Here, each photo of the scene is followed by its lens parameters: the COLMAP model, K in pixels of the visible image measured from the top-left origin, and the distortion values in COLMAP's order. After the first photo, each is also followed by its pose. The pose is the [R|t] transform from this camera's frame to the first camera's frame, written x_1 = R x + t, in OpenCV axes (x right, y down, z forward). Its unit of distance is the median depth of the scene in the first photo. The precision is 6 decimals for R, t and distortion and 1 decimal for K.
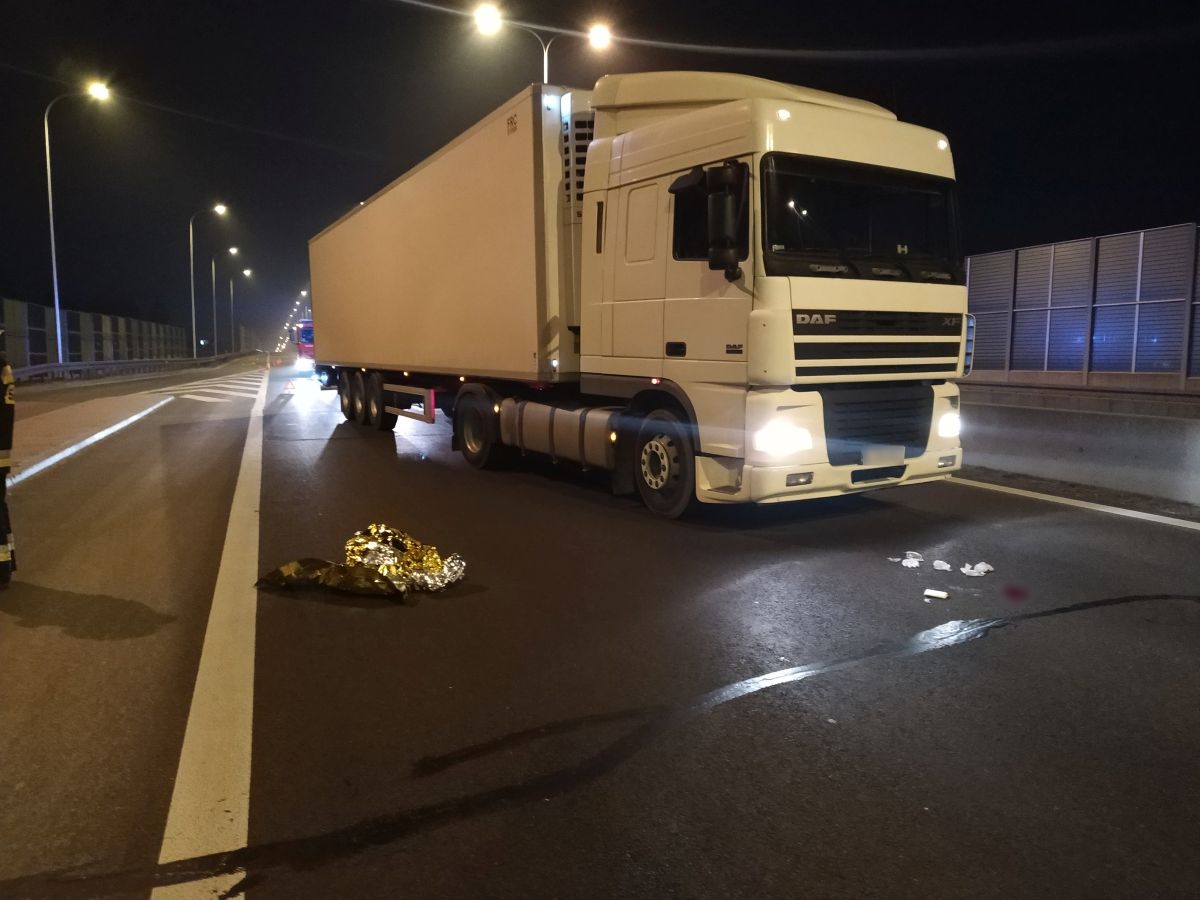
lens RADIAL K [[874.1, 0, 600.0], [0, 874.1, 450.0], [0, 0, 1]] dist [0.062457, -0.122313]
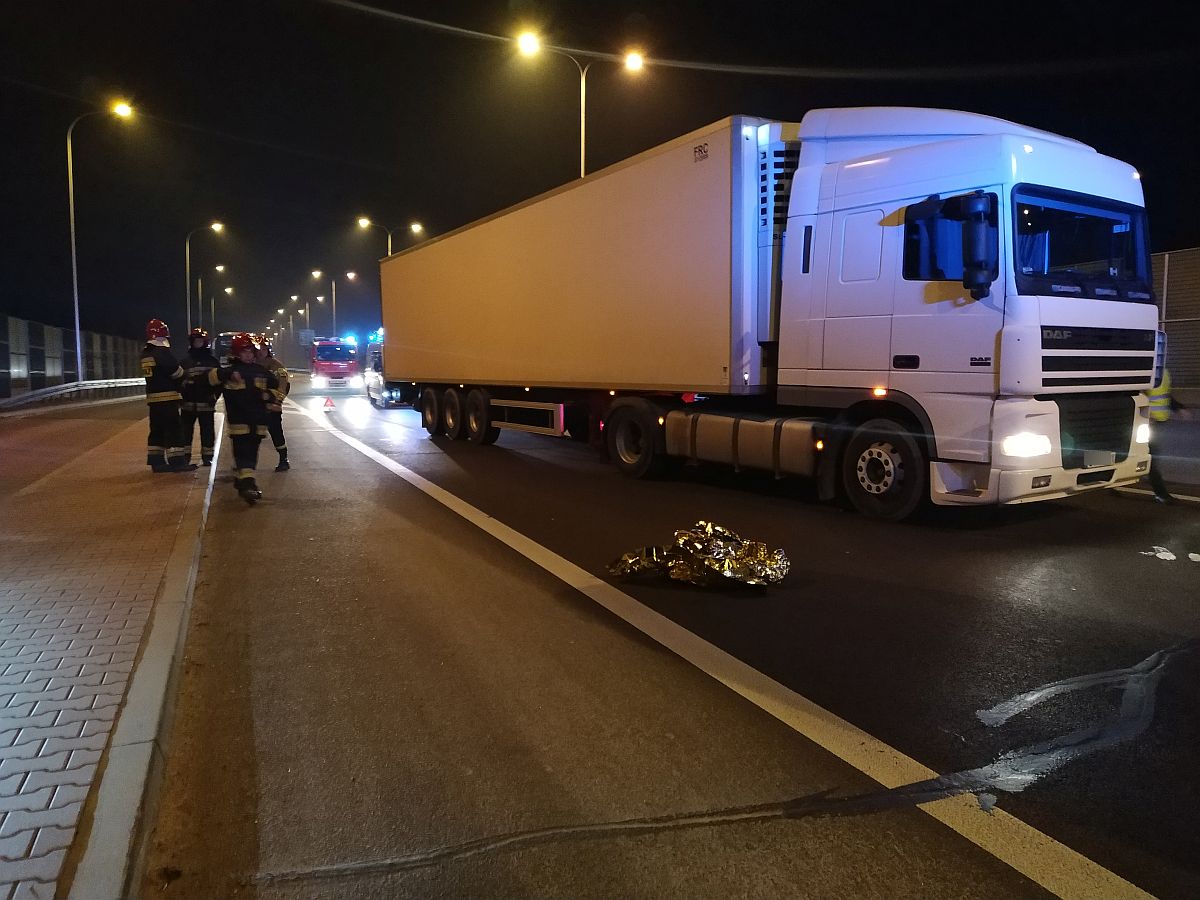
lens RADIAL K [[874.1, 0, 600.0], [0, 874.1, 450.0], [0, 0, 1]] dist [0.062457, -0.122313]
pose [[0.999235, -0.004838, 0.038817, -0.318254], [0.005630, 0.999778, -0.020308, 0.011464], [-0.038710, 0.020511, 0.999040, -0.058235]]
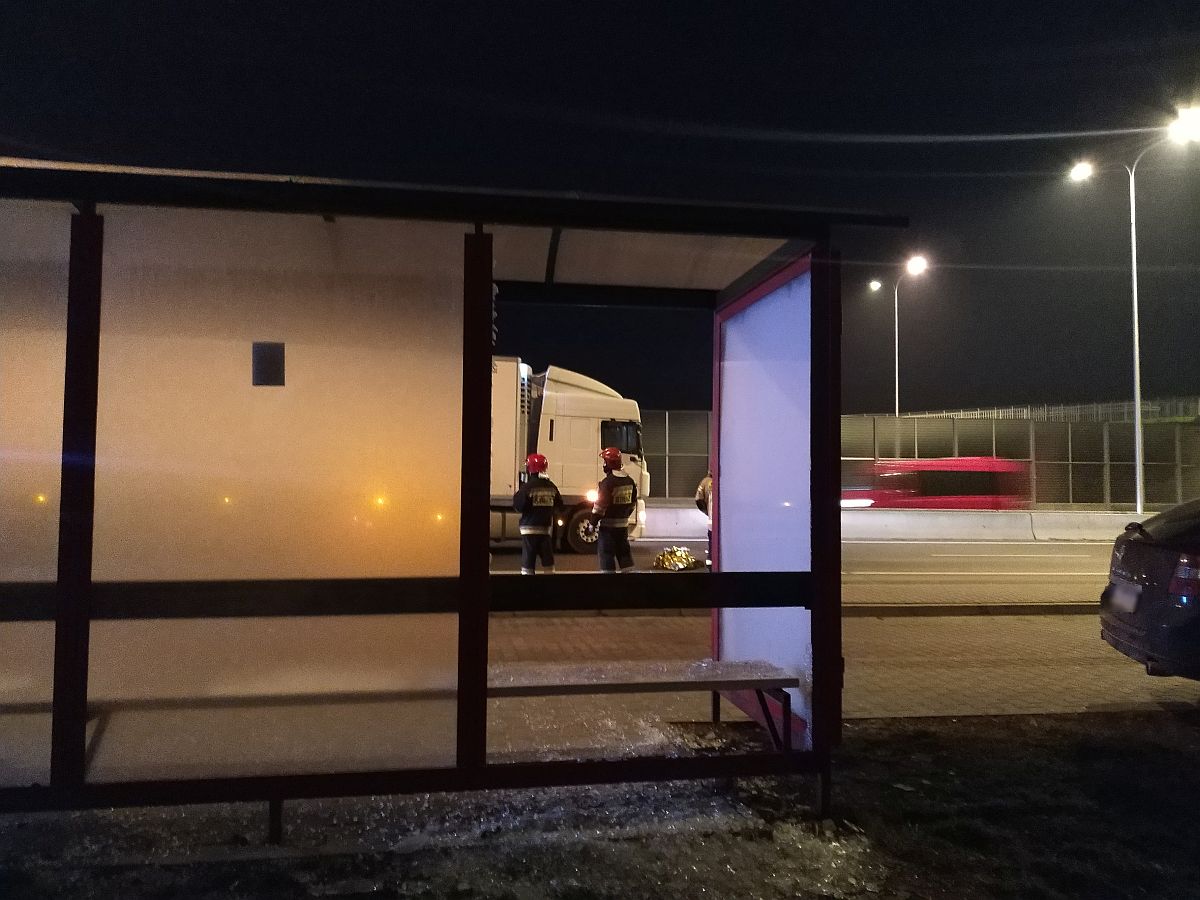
lens RADIAL K [[874.1, 0, 600.0], [0, 874.1, 450.0], [0, 0, 1]] dist [0.062457, -0.122313]
pose [[0.185664, 0.039472, 0.981820, -2.347392], [0.102095, 0.993010, -0.059228, -0.062000], [-0.977295, 0.111236, 0.180336, 0.517219]]
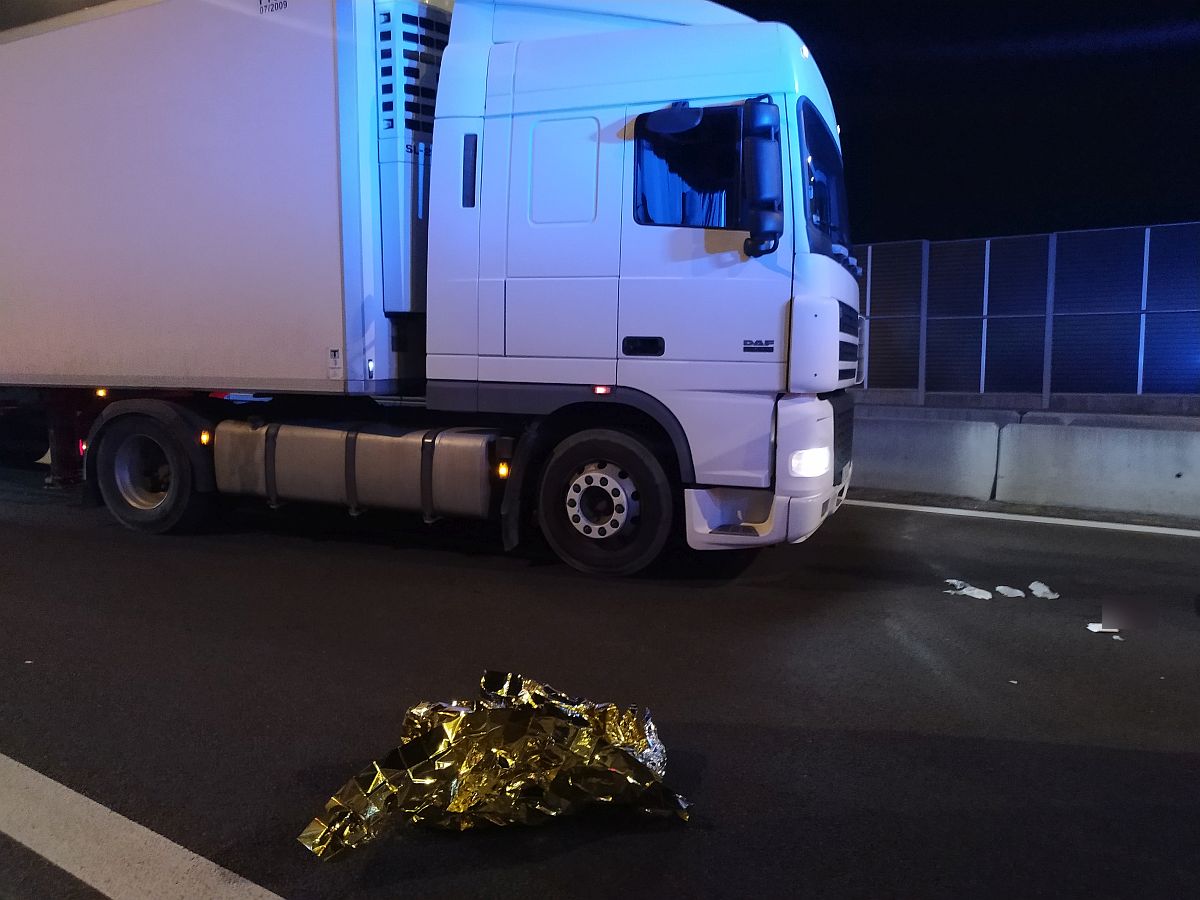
lens RADIAL K [[874.1, 0, 600.0], [0, 874.1, 450.0], [0, 0, 1]] dist [0.062457, -0.122313]
pose [[0.803861, -0.050097, 0.592704, -0.368793], [0.059521, 0.998220, 0.003647, -0.031831], [-0.591832, 0.032347, 0.805412, 0.415869]]
